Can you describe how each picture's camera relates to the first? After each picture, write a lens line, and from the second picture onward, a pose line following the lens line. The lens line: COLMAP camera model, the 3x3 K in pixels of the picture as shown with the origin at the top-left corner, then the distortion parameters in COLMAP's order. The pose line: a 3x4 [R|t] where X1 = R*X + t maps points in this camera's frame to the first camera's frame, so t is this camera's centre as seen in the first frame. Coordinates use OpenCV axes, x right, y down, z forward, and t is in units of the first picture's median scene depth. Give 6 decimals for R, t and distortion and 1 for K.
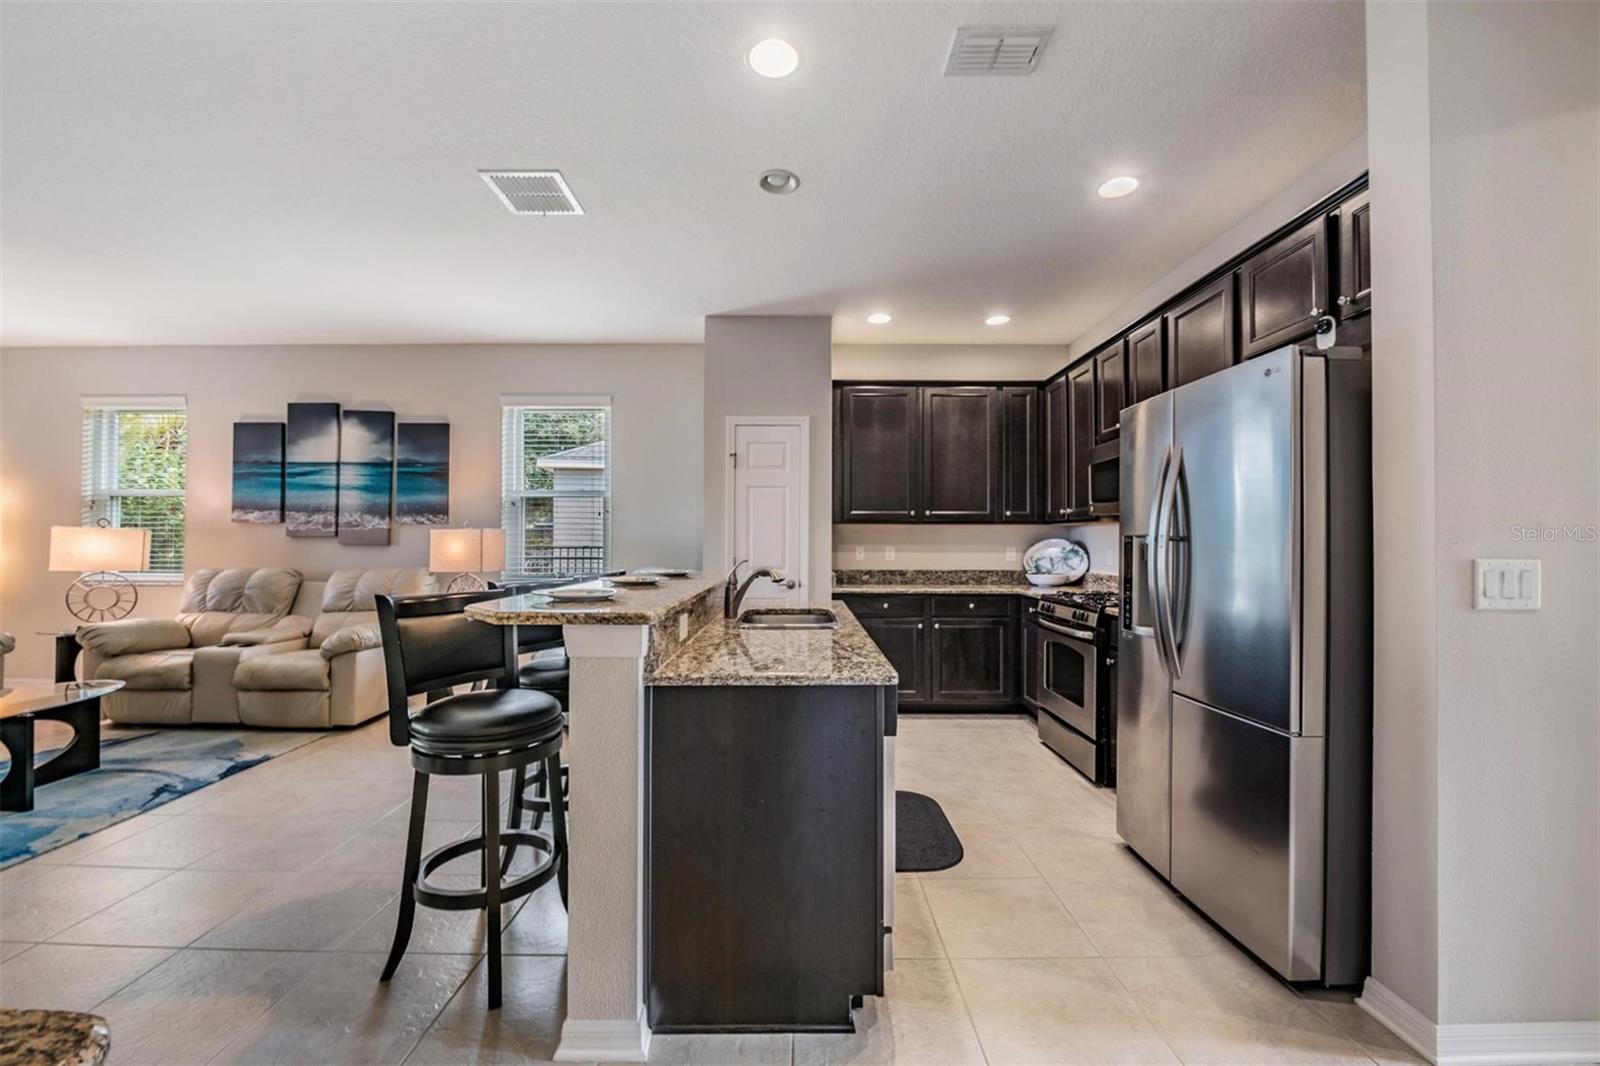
lens RADIAL K [[638.4, 0, 796.7], [0, 638.4, 539.0], [0, 0, 1]] dist [-0.012669, -0.001402]
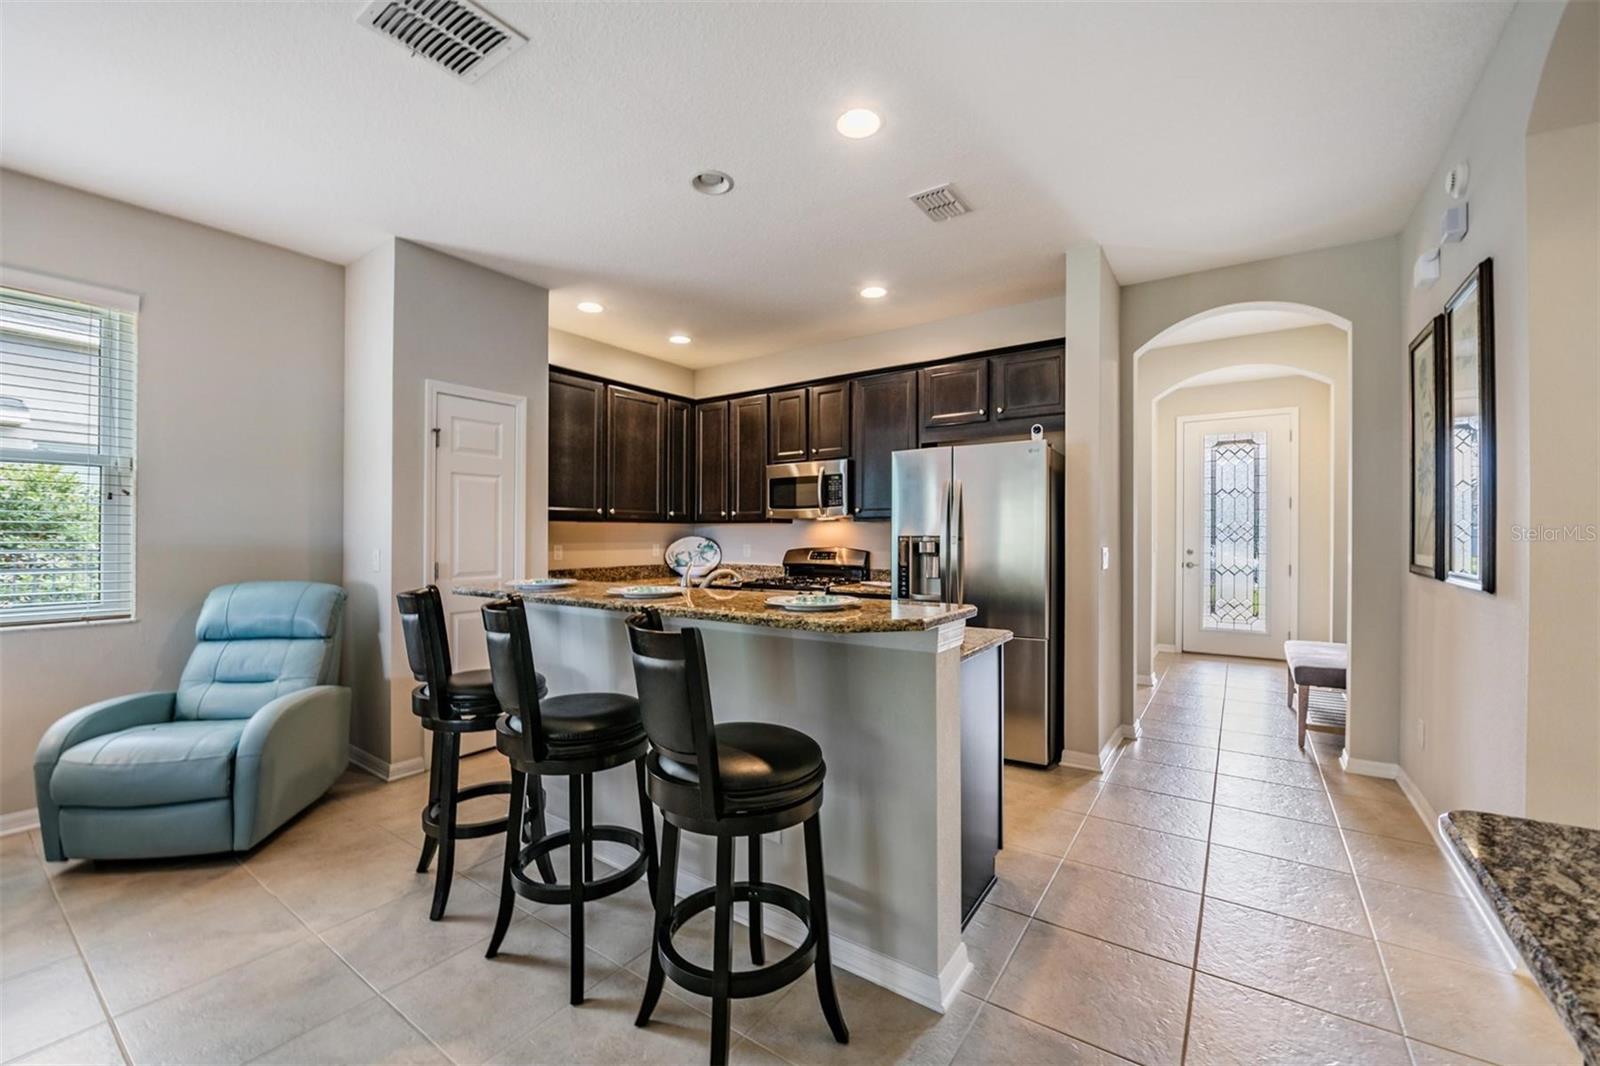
lens RADIAL K [[638.4, 0, 800.9], [0, 638.4, 546.1], [0, 0, 1]] dist [-0.012669, -0.001402]
pose [[0.566654, -0.018208, 0.823755, -0.474921], [-0.000102, 0.999754, 0.022169, -0.007982], [-0.823956, -0.012646, 0.566512, 0.187762]]
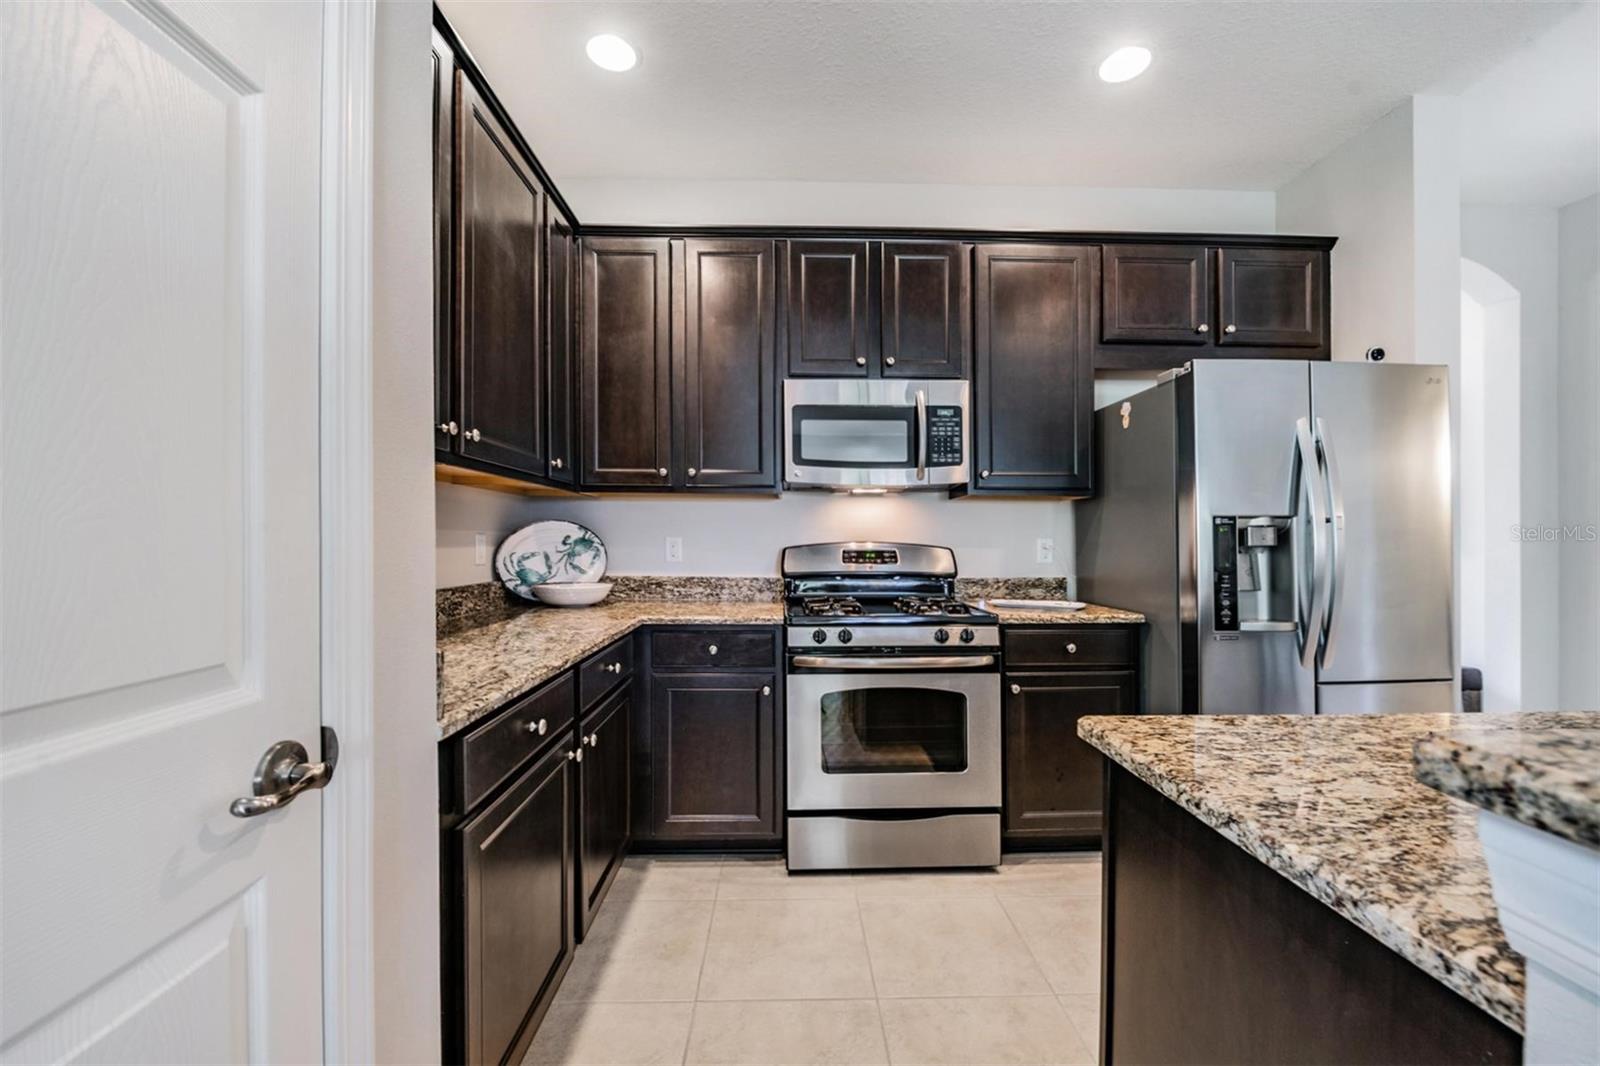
lens RADIAL K [[638.4, 0, 792.0], [0, 638.4, 535.1], [0, 0, 1]] dist [-0.012669, -0.001402]
pose [[-0.039945, 0.002580, 0.999199, -0.155085], [-0.007588, 0.999967, -0.002886, 0.014491], [-0.999173, -0.007697, -0.039924, 0.874794]]
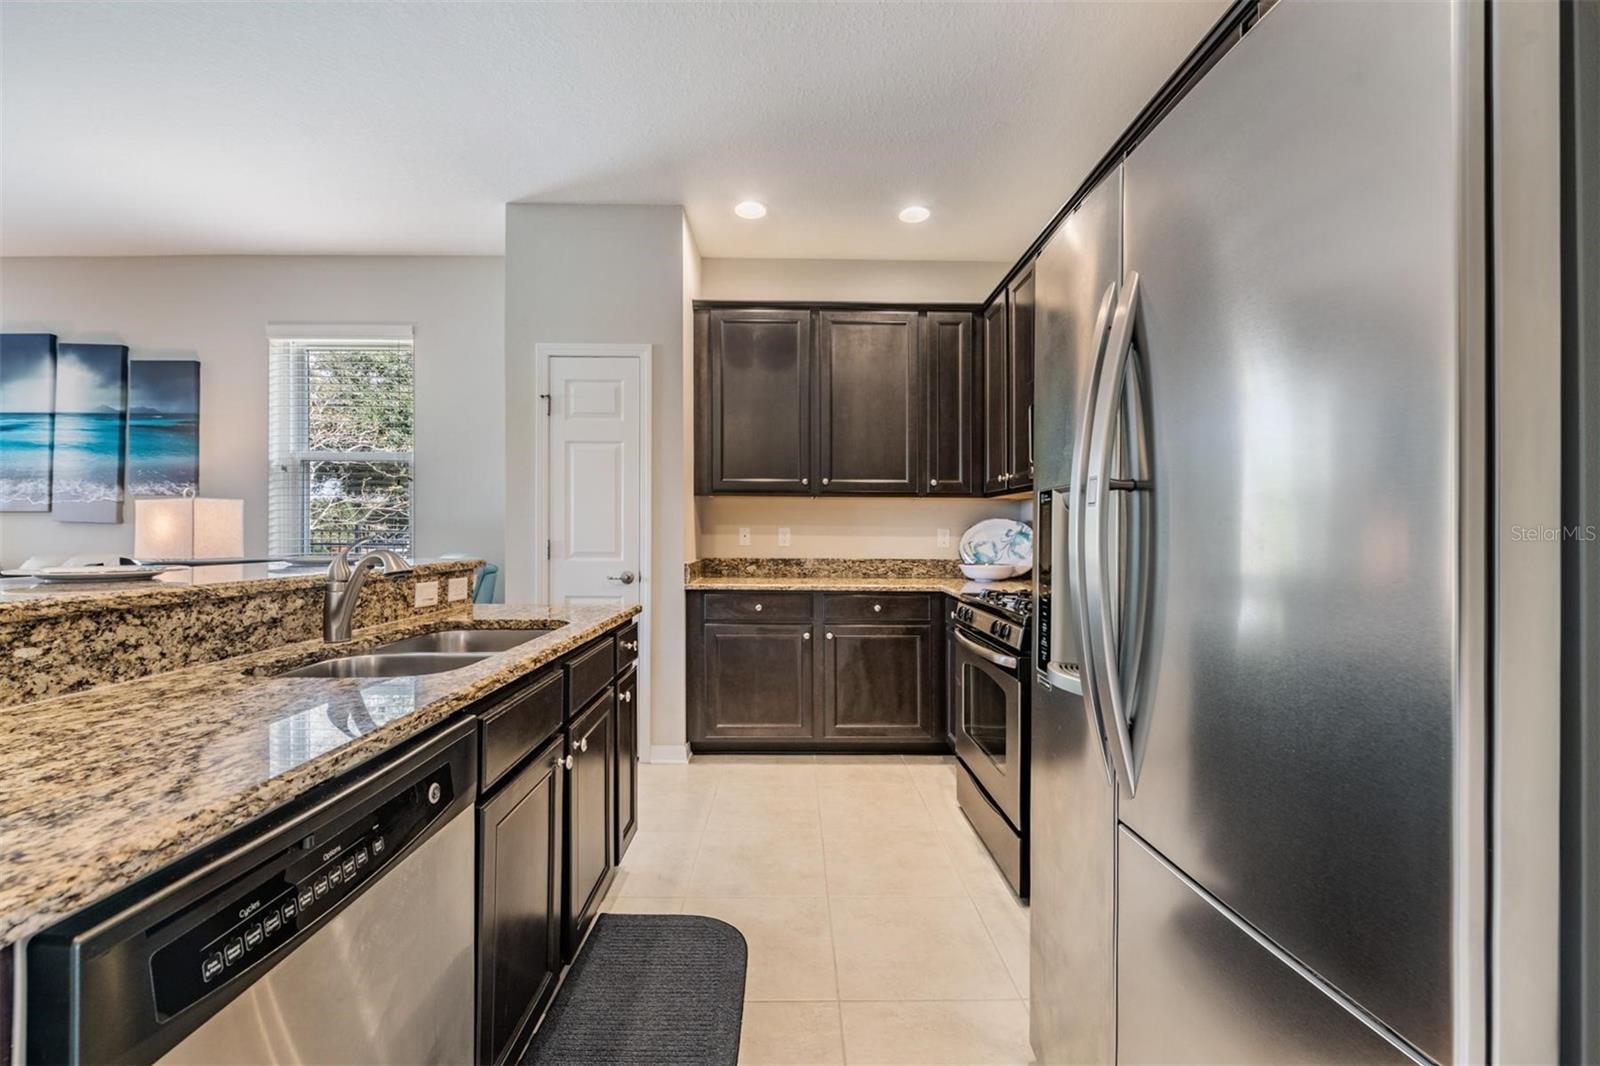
lens RADIAL K [[638.4, 0, 803.0], [0, 638.4, 531.7], [0, 0, 1]] dist [-0.012669, -0.001402]
pose [[0.999855, 0.003467, 0.016663, 0.173381], [-0.003540, 0.999984, 0.004388, 0.014989], [-0.016647, -0.004447, 0.999852, 0.269961]]
